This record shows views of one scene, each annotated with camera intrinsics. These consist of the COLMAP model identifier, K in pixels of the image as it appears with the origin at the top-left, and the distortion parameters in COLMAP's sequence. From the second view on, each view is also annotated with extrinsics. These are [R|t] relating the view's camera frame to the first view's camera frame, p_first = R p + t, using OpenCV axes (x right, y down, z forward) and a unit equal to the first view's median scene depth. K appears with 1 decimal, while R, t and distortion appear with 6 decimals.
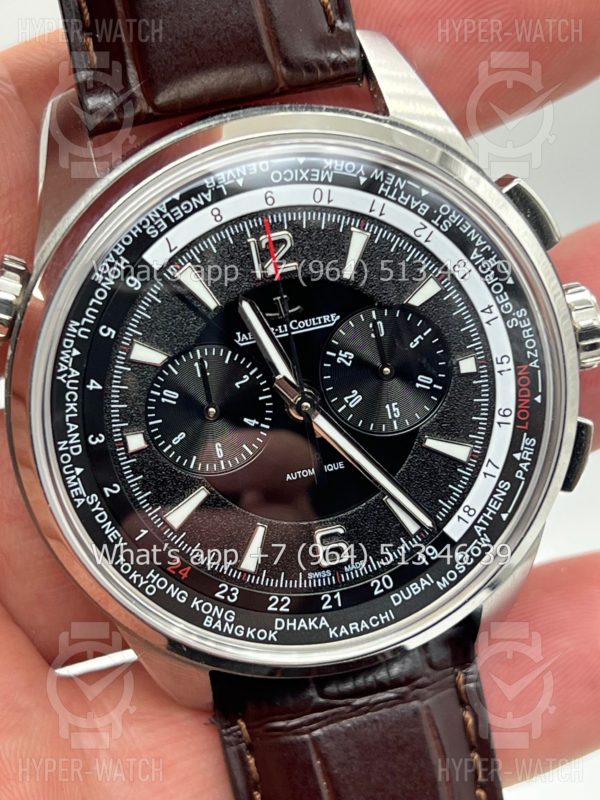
lens RADIAL K [[1917.0, 0, 300.0], [0, 1917.0, 400.0], [0, 0, 1]] dist [0.343829, 0.061660]
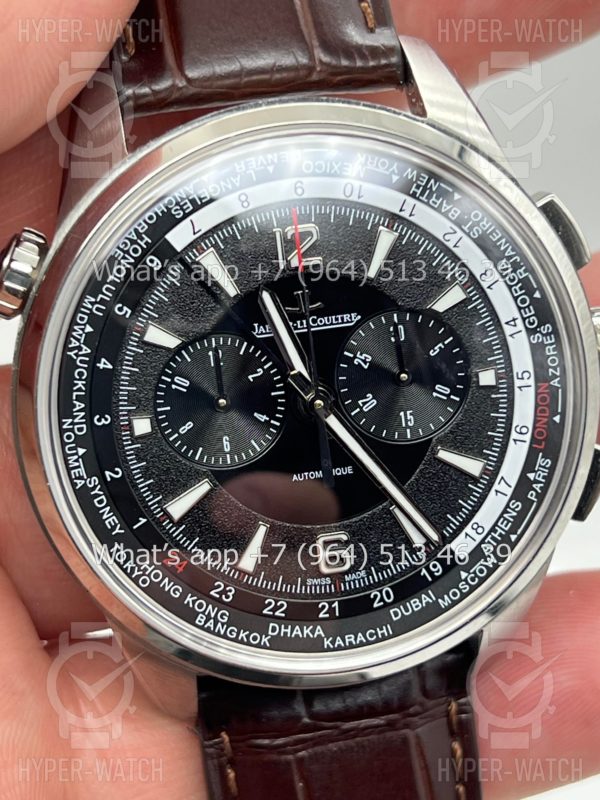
lens RADIAL K [[1917.0, 0, 300.0], [0, 1917.0, 400.0], [0, 0, 1]] dist [0.343829, 0.061660]
pose [[0.996823, 0.079620, -0.002164, -0.004573], [-0.079607, 0.995032, -0.059787, 0.059714], [-0.002607, 0.059769, 0.998209, 0.026611]]
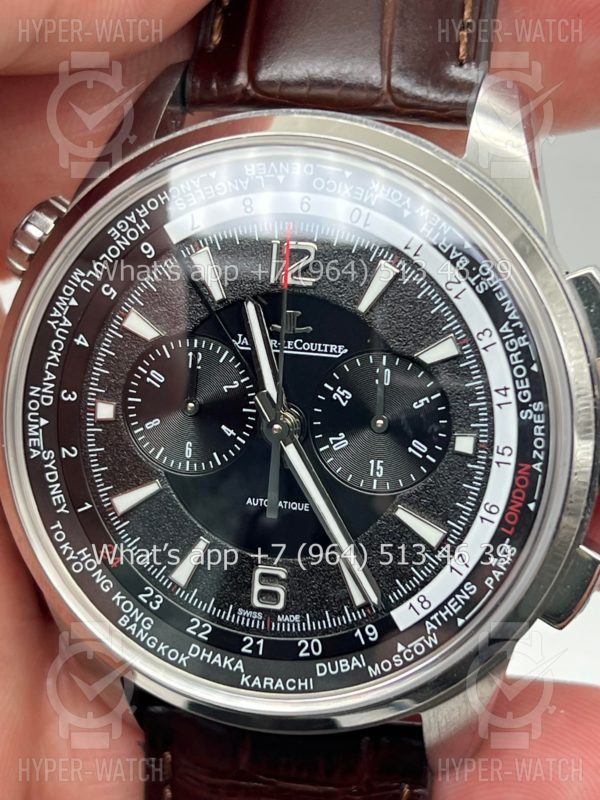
lens RADIAL K [[1894.0, 0, 291.3], [0, 1894.0, 397.0], [0, 0, 1]] dist [0.318029, -0.383341]
pose [[0.899474, 0.291736, -0.325324, 0.299989], [-0.320238, 0.946633, -0.036514, 0.019751], [0.297310, 0.137025, 0.944897, 0.132921]]
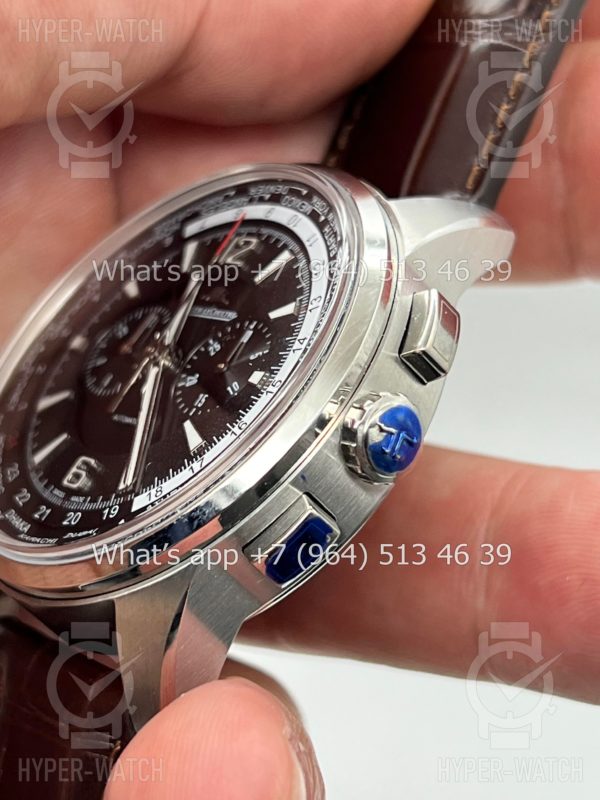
lens RADIAL K [[1917.0, 0, 300.0], [0, 1917.0, 400.0], [0, 0, 1]] dist [0.343829, 0.061660]
pose [[0.402071, 0.187522, -0.896200, 0.998887], [-0.752276, 0.625619, -0.206595, 0.179360], [0.521939, 0.757256, 0.392612, 0.636167]]
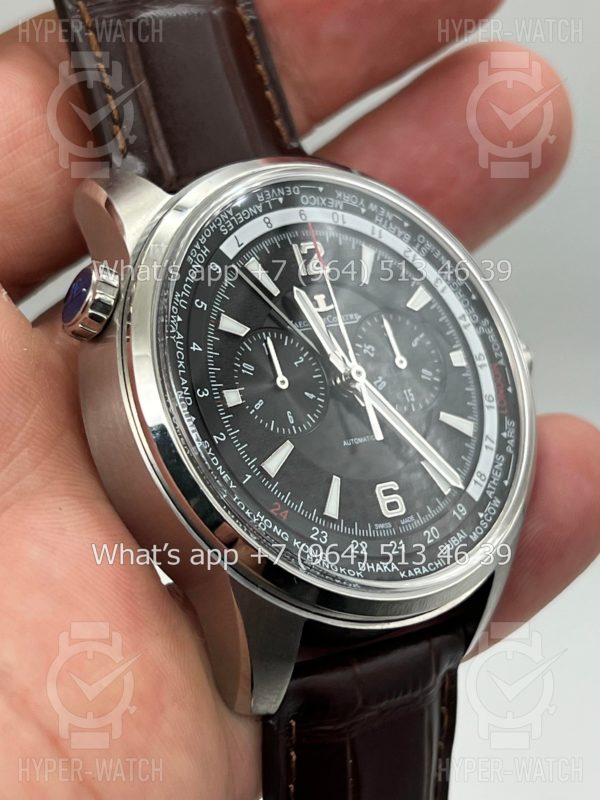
lens RADIAL K [[1917.0, 0, 300.0], [0, 1917.0, 400.0], [0, 0, 1]] dist [0.343829, 0.061660]
pose [[0.901563, 0.003141, 0.432636, -0.534618], [0.209096, 0.872272, -0.442064, 0.526800], [-0.378765, 0.489011, 0.785751, 0.094721]]
